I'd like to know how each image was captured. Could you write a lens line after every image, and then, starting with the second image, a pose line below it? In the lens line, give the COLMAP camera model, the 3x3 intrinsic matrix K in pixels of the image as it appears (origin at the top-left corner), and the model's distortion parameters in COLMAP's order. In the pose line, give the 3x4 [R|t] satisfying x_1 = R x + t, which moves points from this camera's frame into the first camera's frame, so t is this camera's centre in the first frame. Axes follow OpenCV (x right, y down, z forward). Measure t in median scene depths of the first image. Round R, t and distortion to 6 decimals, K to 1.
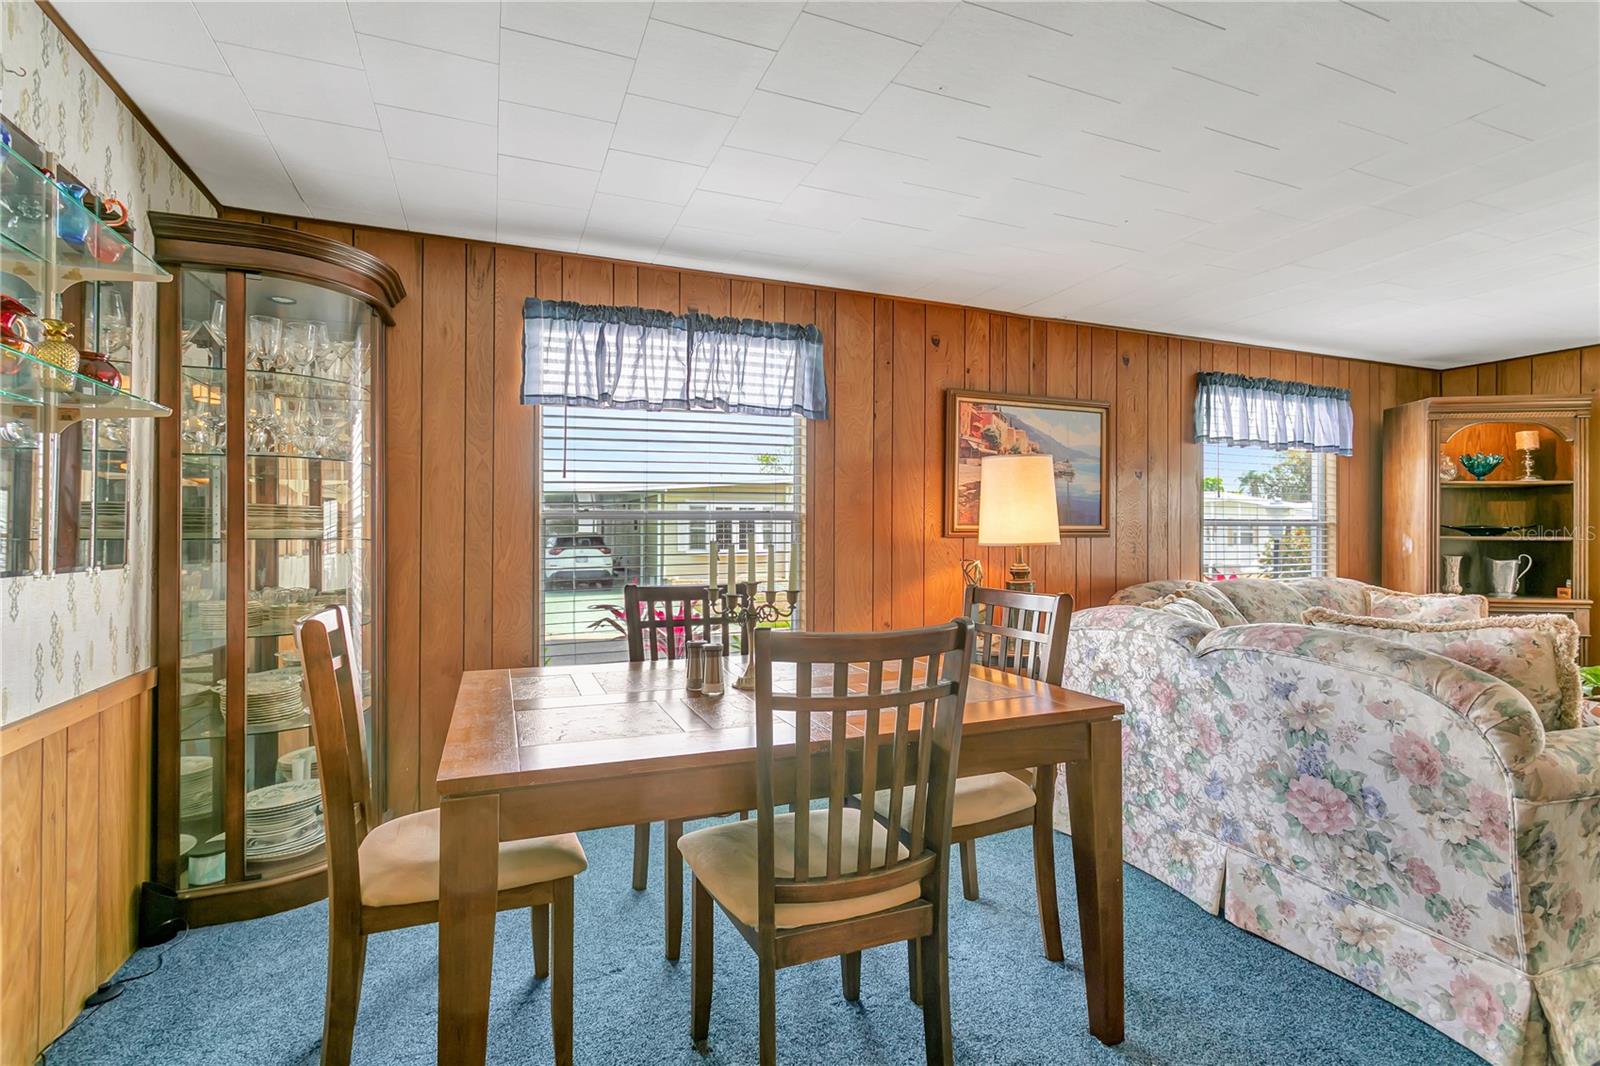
lens RADIAL K [[750.0, 0, 795.6], [0, 750.0, 523.8], [0, 0, 1]] dist [0.002880, 0.002390]
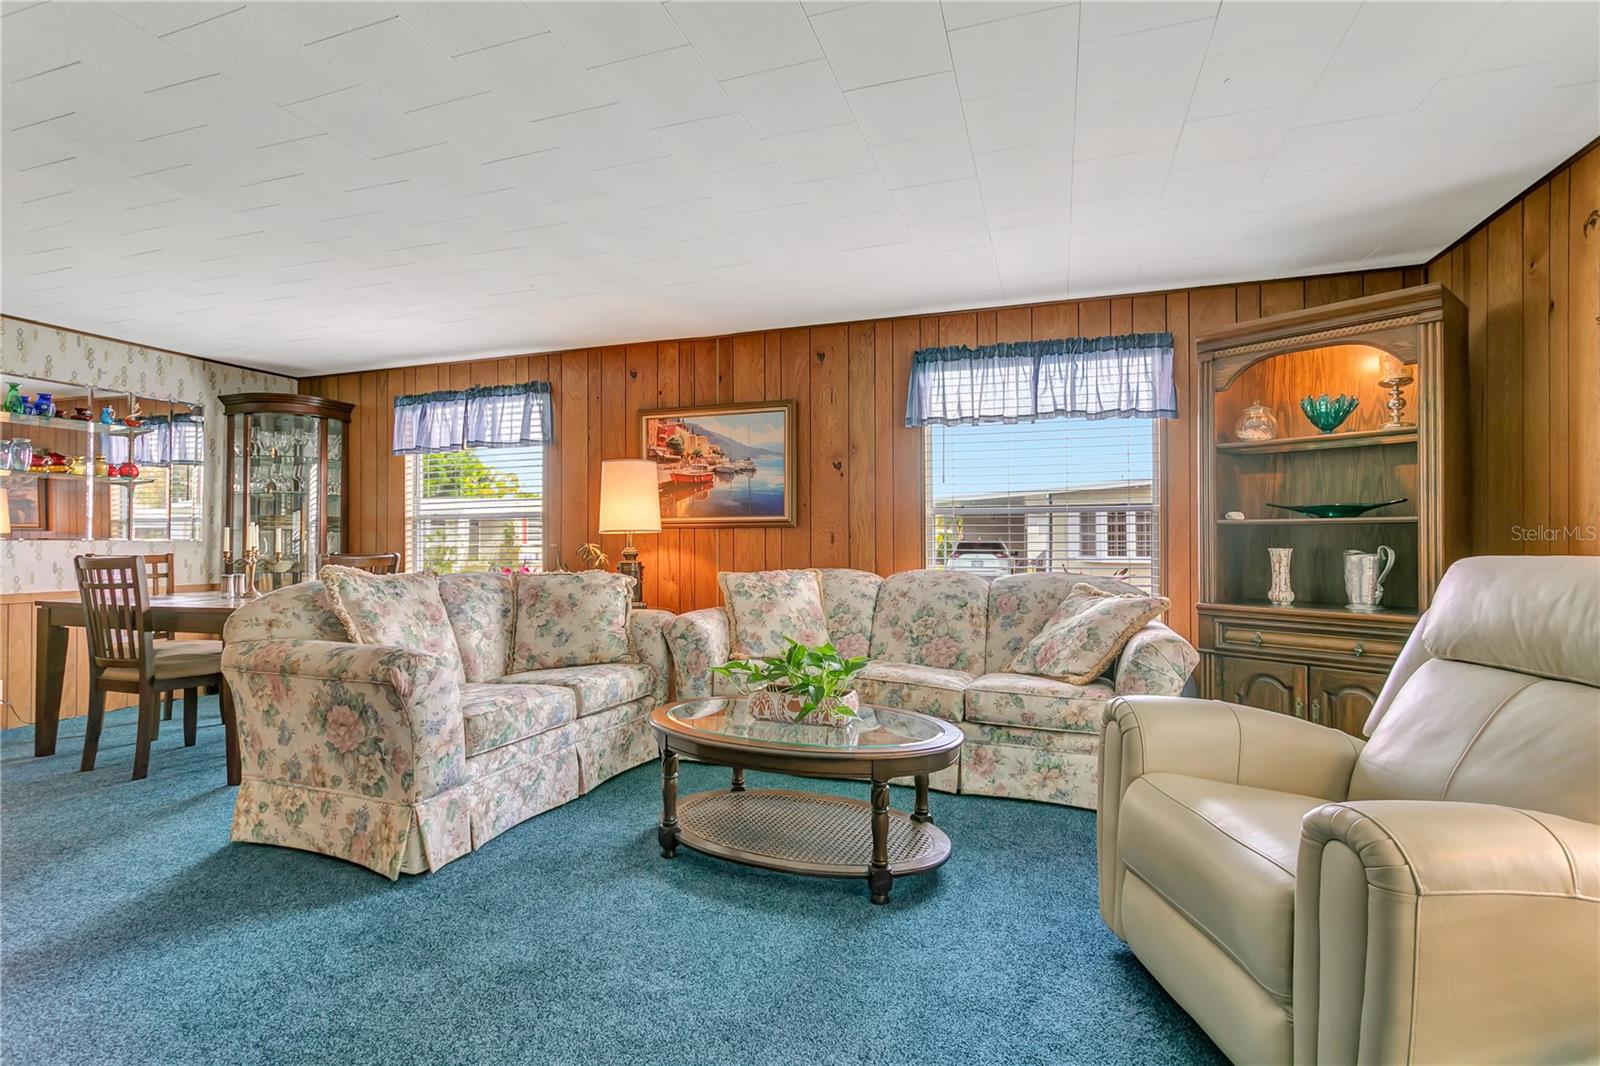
lens RADIAL K [[750.0, 0, 807.3], [0, 750.0, 526.5], [0, 0, 1]] dist [0.002880, 0.002390]
pose [[0.757055, -0.016471, -0.653144, 1.148805], [0.010697, 0.999861, -0.012816, 0.031458], [0.653264, 0.002715, 0.757126, 0.217135]]
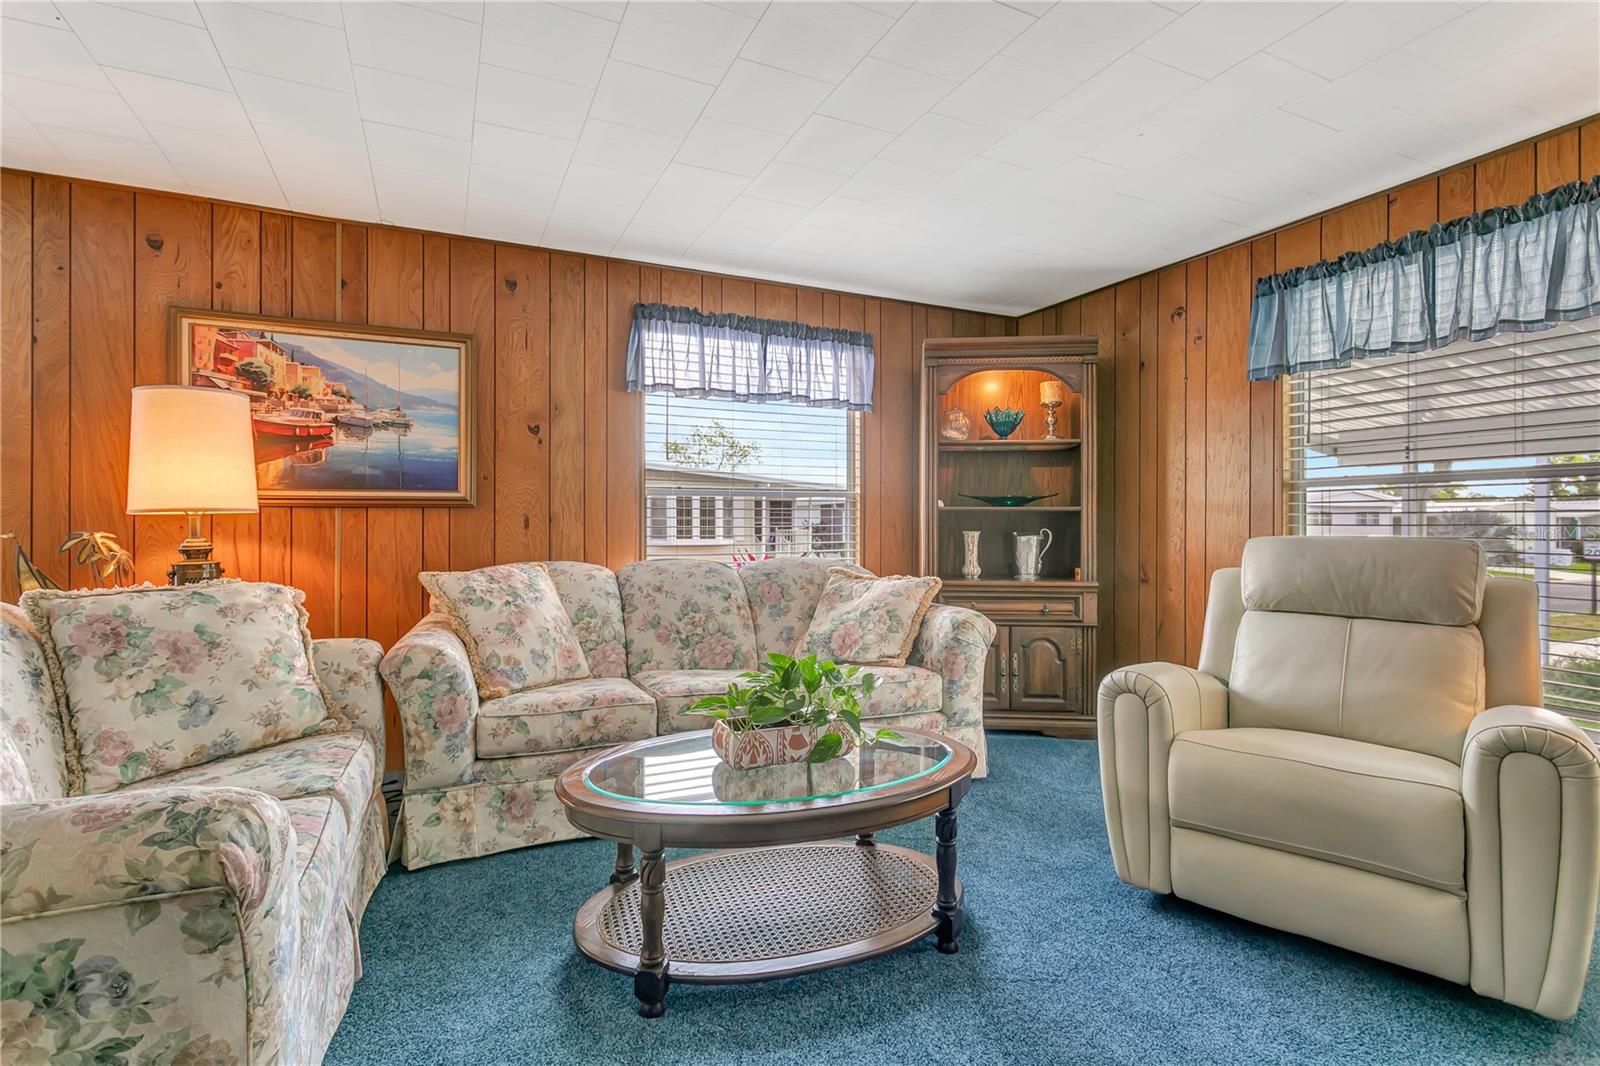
lens RADIAL K [[750.0, 0, 787.9], [0, 750.0, 514.3], [0, 0, 1]] dist [0.002880, 0.002390]
pose [[0.998629, -0.004465, 0.052162, 0.722041], [0.004526, 0.999989, -0.001058, 0.027763], [-0.052157, 0.001293, 0.998638, 0.205096]]
